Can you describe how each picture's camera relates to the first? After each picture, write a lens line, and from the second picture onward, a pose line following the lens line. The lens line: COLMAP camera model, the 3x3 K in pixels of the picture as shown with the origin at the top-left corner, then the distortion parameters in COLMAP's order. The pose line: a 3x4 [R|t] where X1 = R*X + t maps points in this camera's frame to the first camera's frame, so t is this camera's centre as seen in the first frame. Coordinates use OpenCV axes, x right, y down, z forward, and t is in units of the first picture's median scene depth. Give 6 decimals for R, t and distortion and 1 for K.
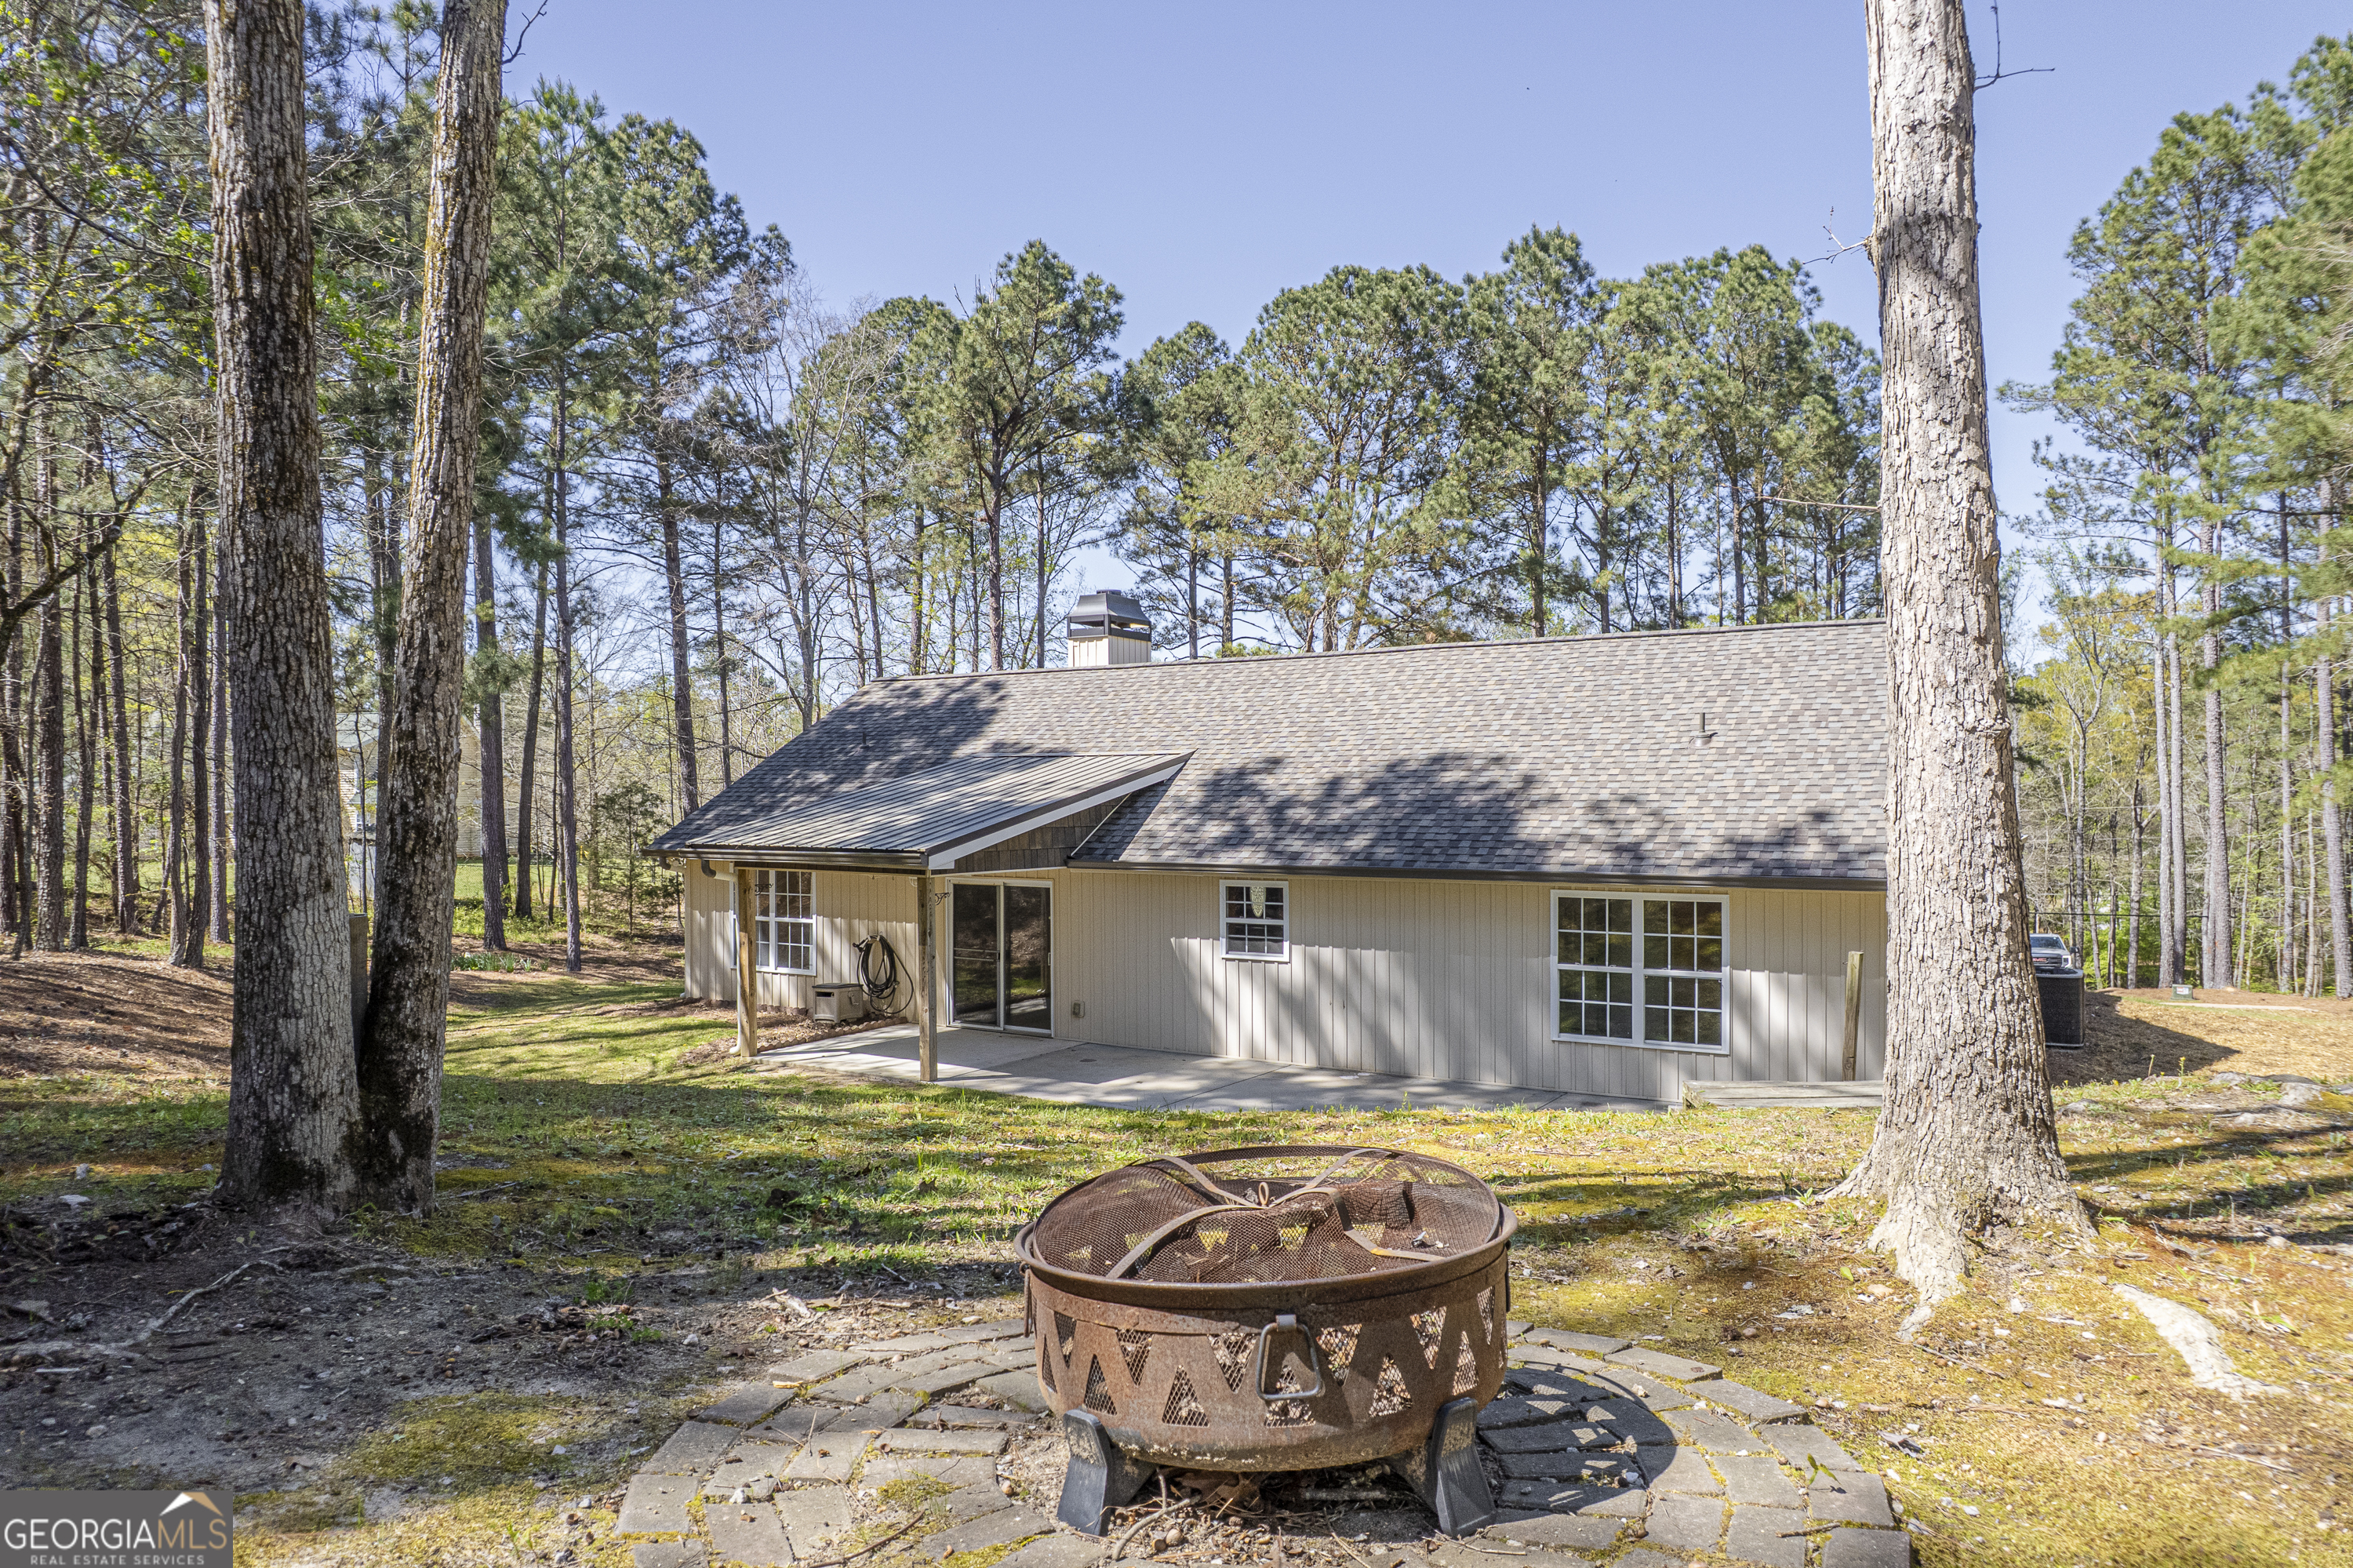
lens RADIAL K [[1515.5, 0, 1180.4], [0, 1515.5, 799.3], [0, 0, 1]] dist [-0.081982, 0.070957]
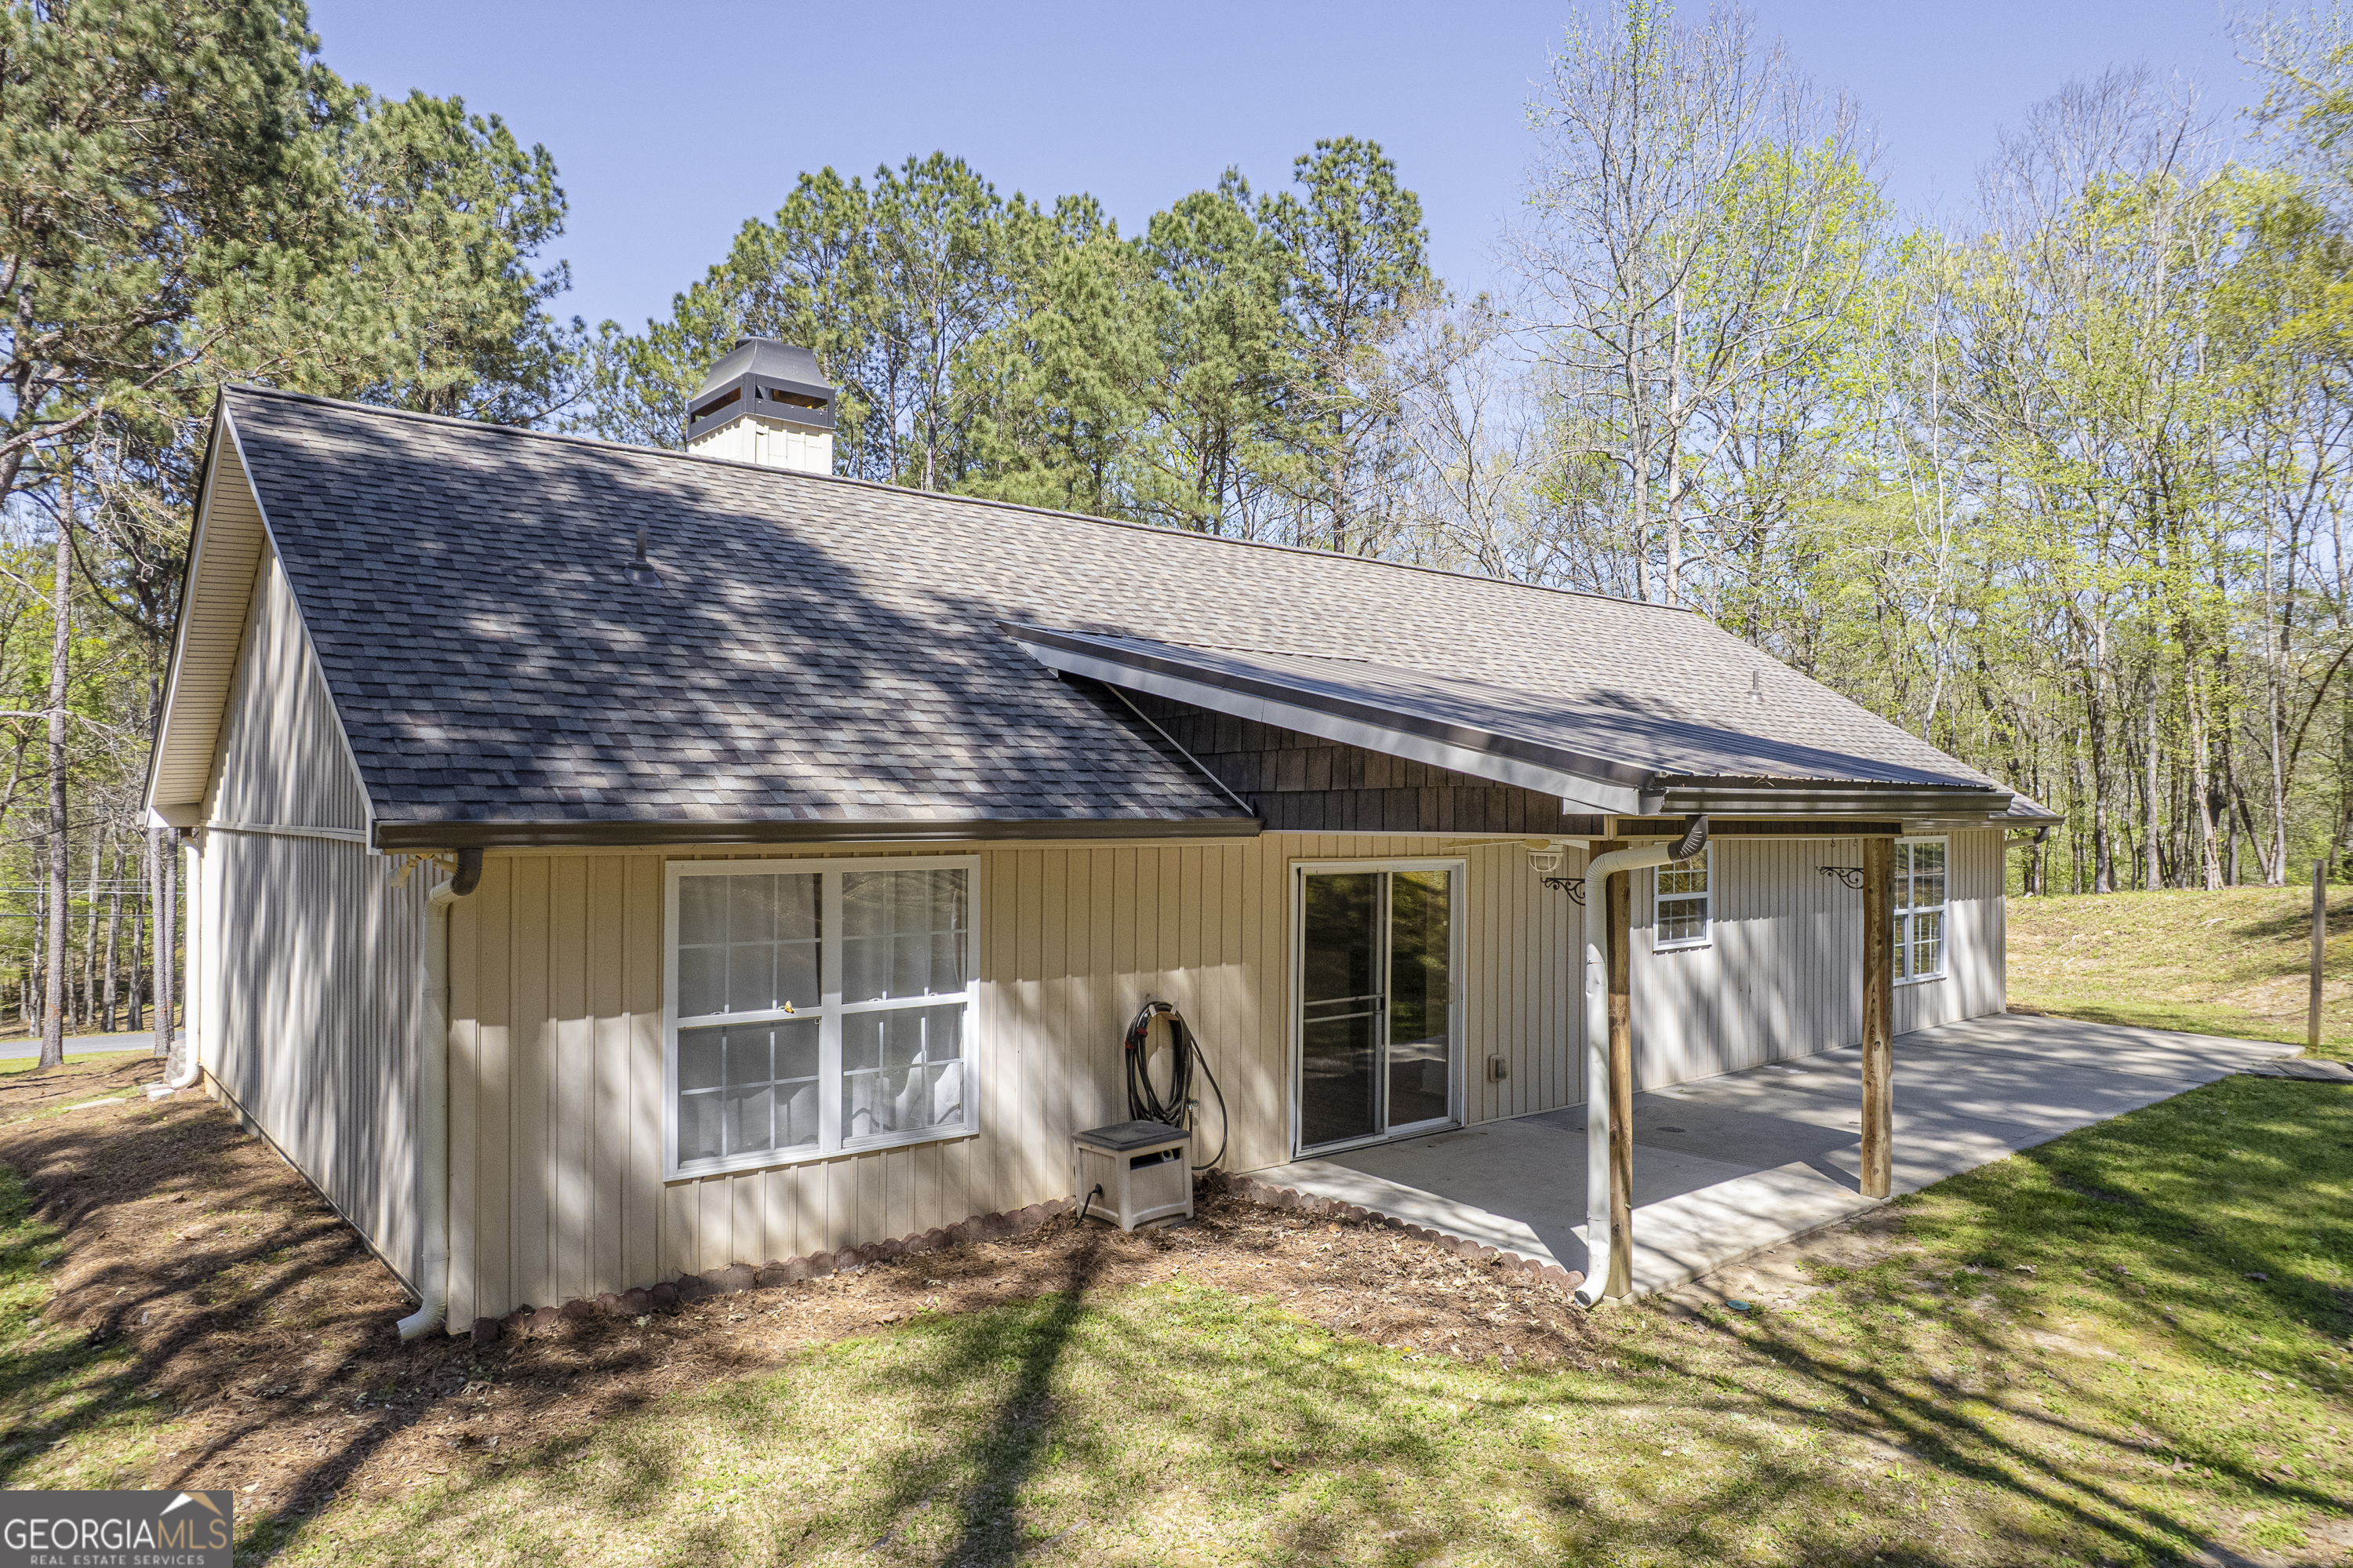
lens RADIAL K [[1515.5, 0, 1187.5], [0, 1515.5, 784.8], [0, 0, 1]] dist [-0.081982, 0.070957]
pose [[0.288943, 0.016926, 0.957197, -0.516312], [-0.005275, 0.999857, -0.016088, 0.027306], [-0.957332, -0.000401, 0.288991, 0.719475]]
